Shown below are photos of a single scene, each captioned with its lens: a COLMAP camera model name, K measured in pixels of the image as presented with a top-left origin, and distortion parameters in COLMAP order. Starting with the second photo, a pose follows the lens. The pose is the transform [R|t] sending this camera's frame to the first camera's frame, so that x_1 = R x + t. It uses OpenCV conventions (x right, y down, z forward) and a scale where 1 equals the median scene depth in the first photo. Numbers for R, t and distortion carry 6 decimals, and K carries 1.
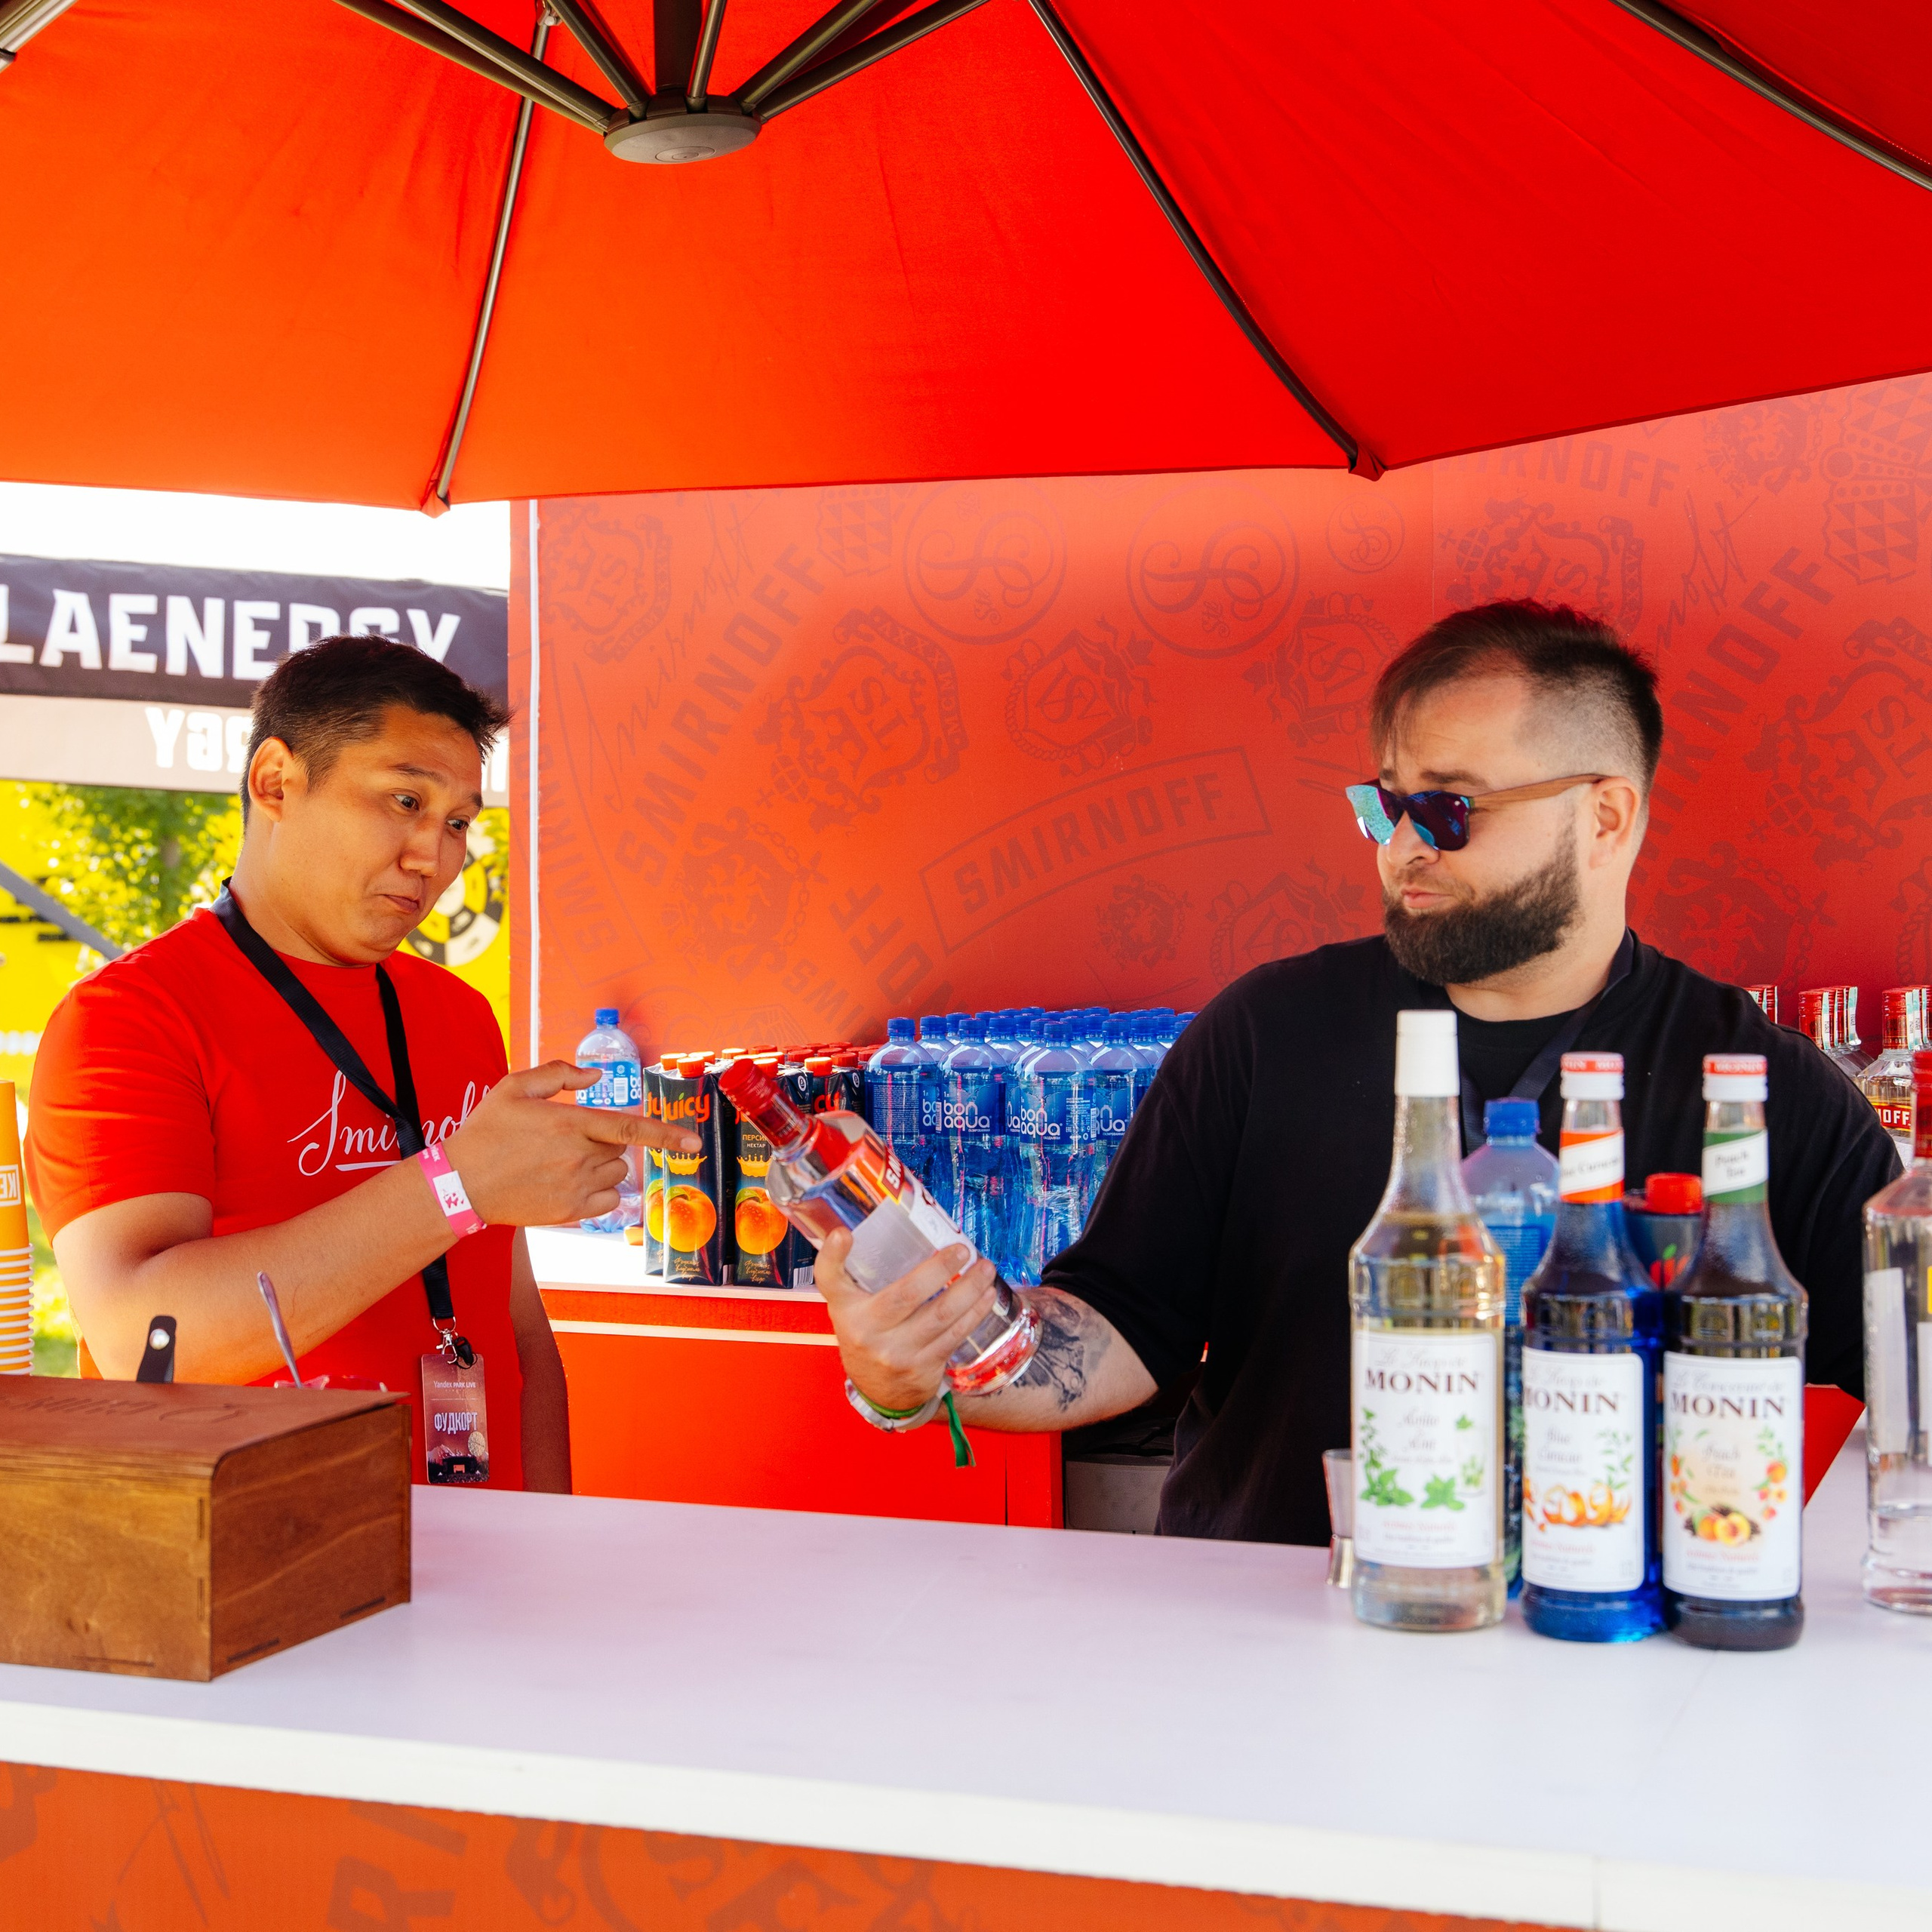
lens RADIAL K [[3063.0, 0, 966.0], [0, 3063.0, 966.0], [0, 0, 1]] dist [-0.016229, 0.088259]
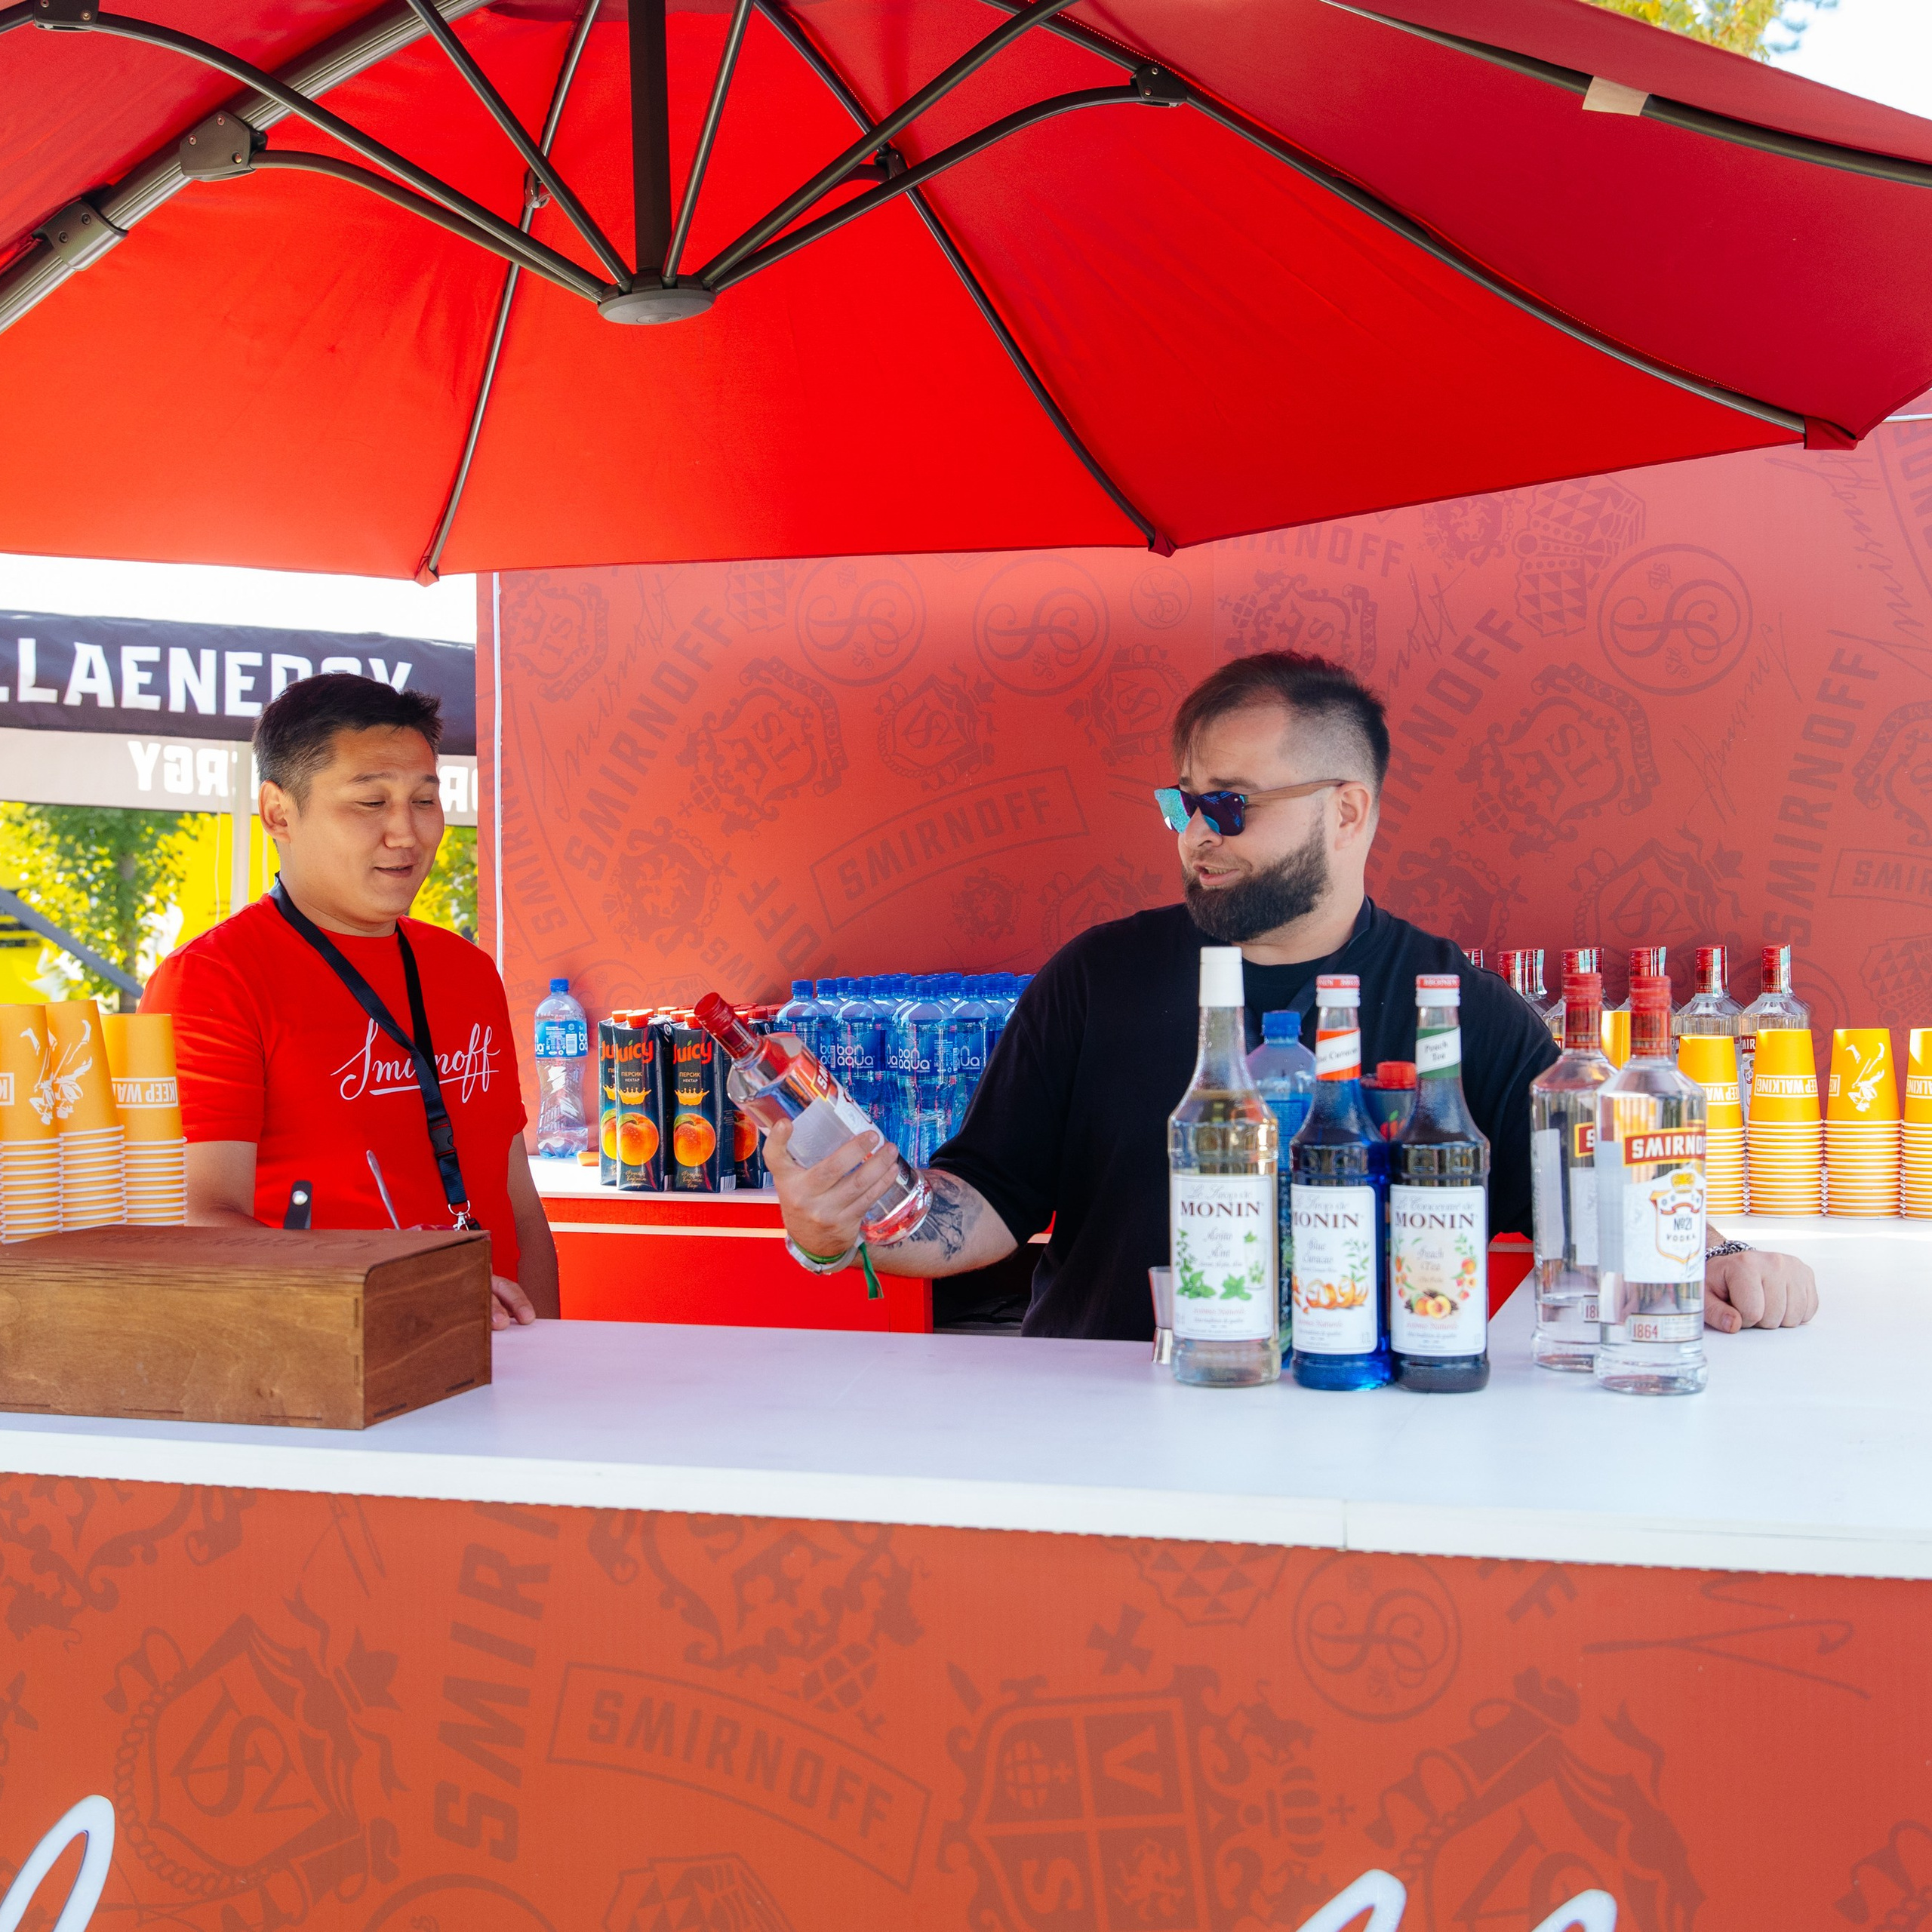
lens RADIAL K [[2634.7, 0, 966.0], [0, 2634.7, 966.0], [0, 0, 1]] dist [0.021569, -0.027415]
pose [[0.998173, -0.009193, 0.059710, -0.022061], [0.009110, 0.999957, 0.001663, 0.011754], [-0.059723, -0.001116, 0.998214, -0.114464]]
